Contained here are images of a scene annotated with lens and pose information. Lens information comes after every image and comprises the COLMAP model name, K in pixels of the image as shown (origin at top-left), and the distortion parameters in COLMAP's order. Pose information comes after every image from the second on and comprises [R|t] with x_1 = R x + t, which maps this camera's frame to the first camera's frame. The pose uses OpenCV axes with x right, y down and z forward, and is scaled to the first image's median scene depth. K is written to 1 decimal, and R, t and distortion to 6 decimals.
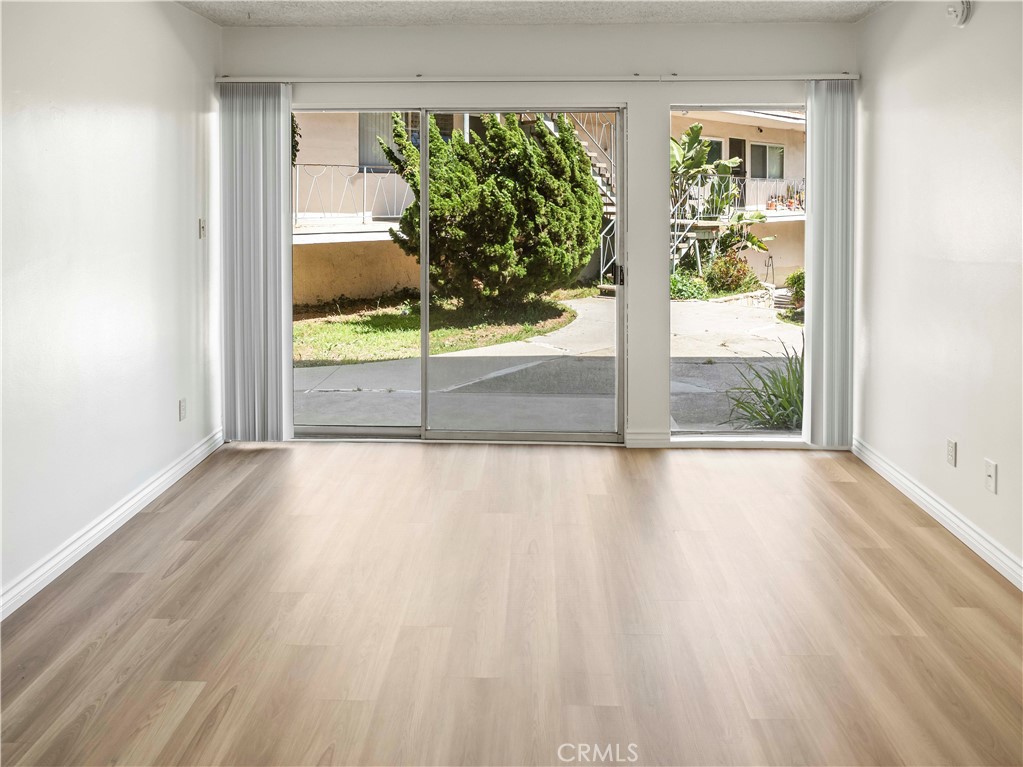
lens RADIAL K [[766.4, 0, 515.4], [0, 766.4, 323.8], [0, 0, 1]] dist [-0.008695, -0.001857]
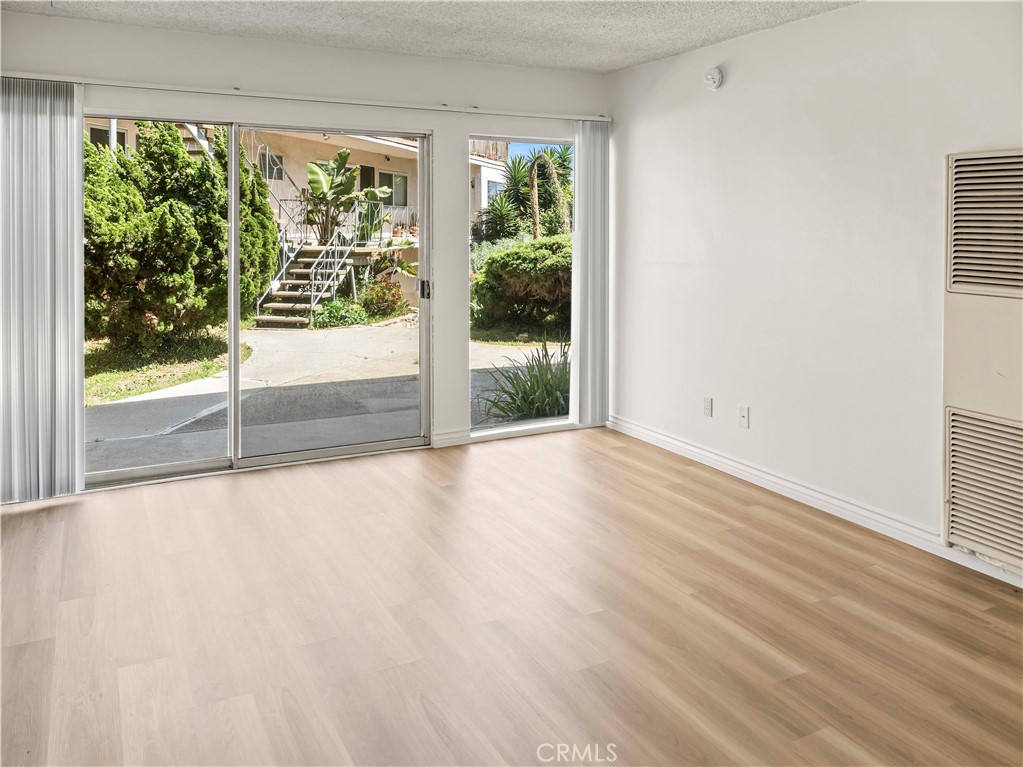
lens RADIAL K [[787.8, 0, 518.7], [0, 787.8, 382.8], [0, 0, 1]] dist [-0.001132, 0.000101]
pose [[0.867705, -0.095266, 0.487865, -0.138267], [0.079724, 0.995429, 0.052584, 0.008954], [-0.490644, -0.006733, 0.871334, -0.018167]]
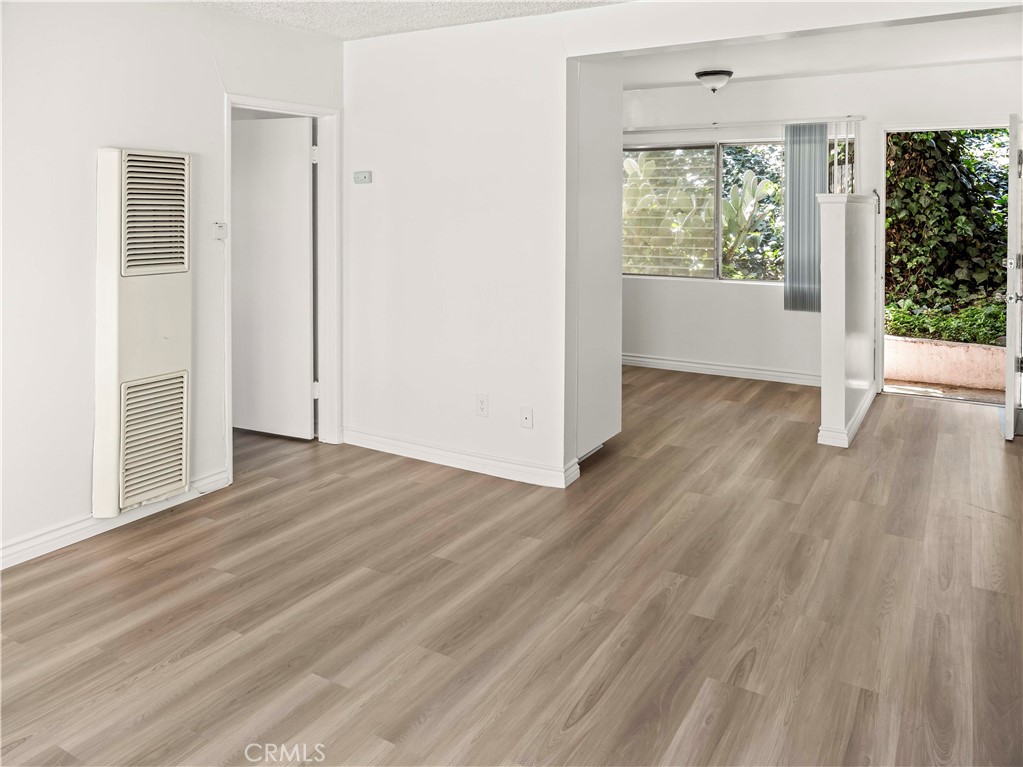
lens RADIAL K [[766.4, 0, 515.4], [0, 766.4, 323.8], [0, 0, 1]] dist [-0.008695, -0.001857]
pose [[-0.877110, -0.076173, 0.474211, -0.136442], [0.073790, 0.954249, 0.289764, -0.060607], [-0.474588, 0.289147, -0.831360, 0.374802]]
